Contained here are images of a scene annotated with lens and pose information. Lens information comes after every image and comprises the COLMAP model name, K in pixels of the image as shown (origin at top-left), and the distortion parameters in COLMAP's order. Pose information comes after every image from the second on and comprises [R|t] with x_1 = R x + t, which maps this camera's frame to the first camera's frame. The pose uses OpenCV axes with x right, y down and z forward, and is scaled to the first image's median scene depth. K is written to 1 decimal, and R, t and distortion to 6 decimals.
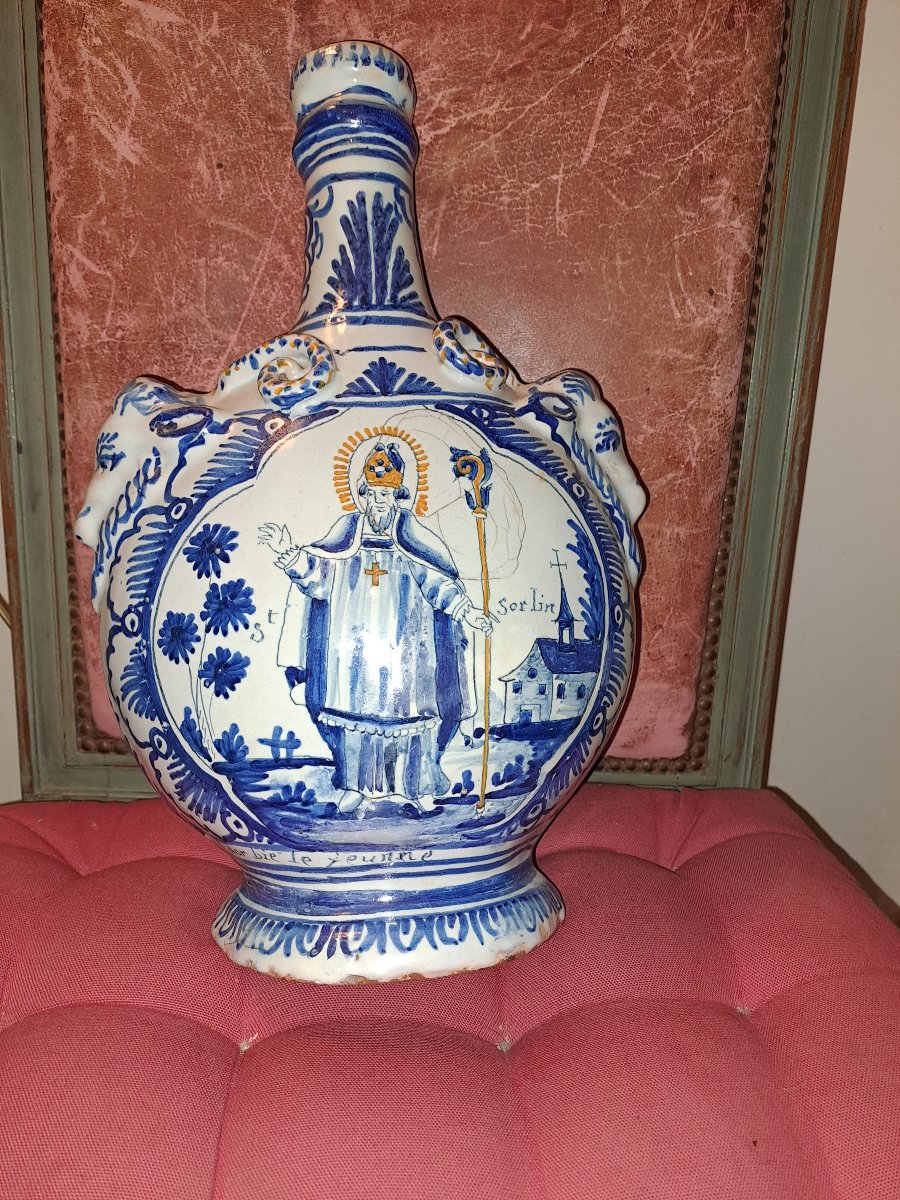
lens RADIAL K [[855.5, 0, 450.0], [0, 855.5, 600.0], [0, 0, 1]] dist [0.027536, -0.003363]
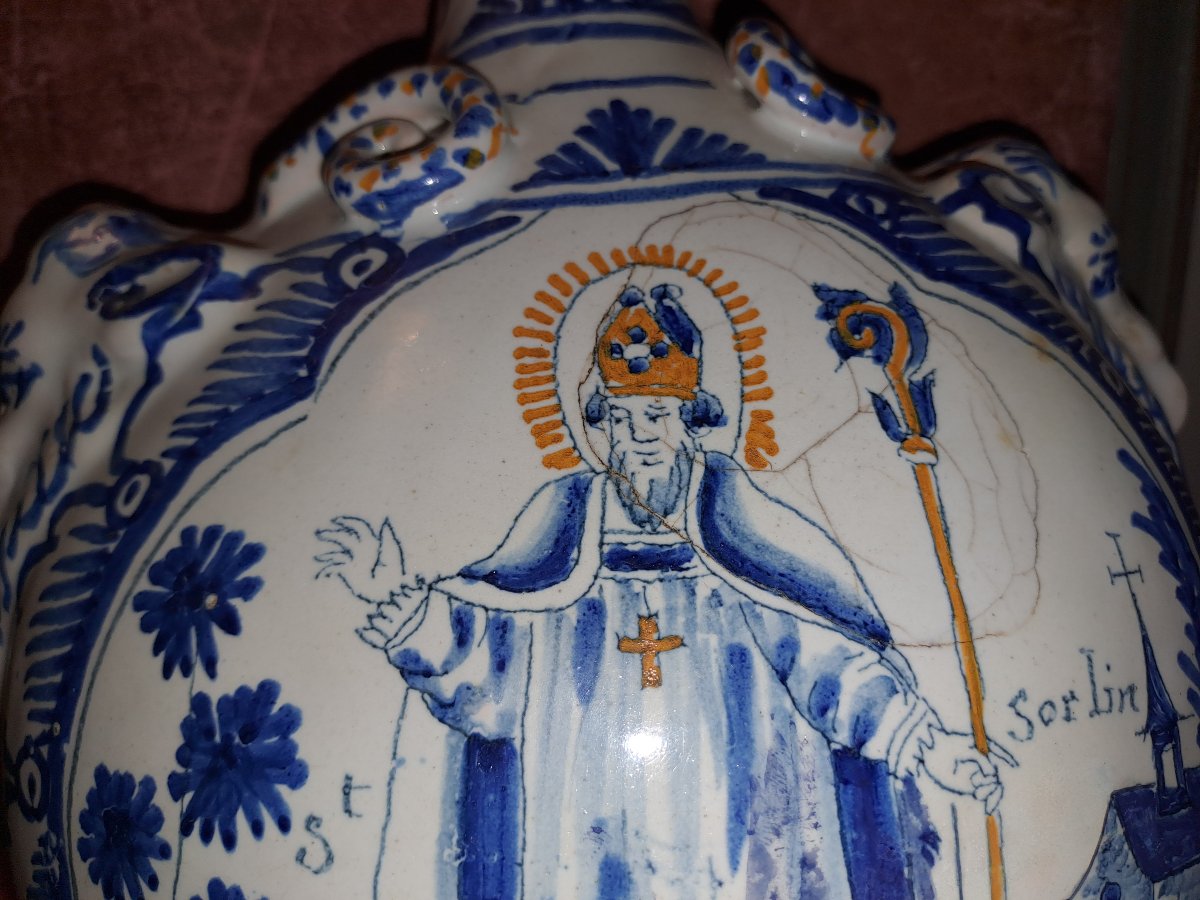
lens RADIAL K [[855.5, 0, 600.0], [0, 855.5, 450.0], [0, 0, 1]] dist [0.027536, -0.003363]
pose [[0.996054, -0.065921, -0.059427, -0.079610], [0.060082, 0.993645, -0.095186, -0.076422], [0.065324, 0.091240, 0.993684, 0.640034]]
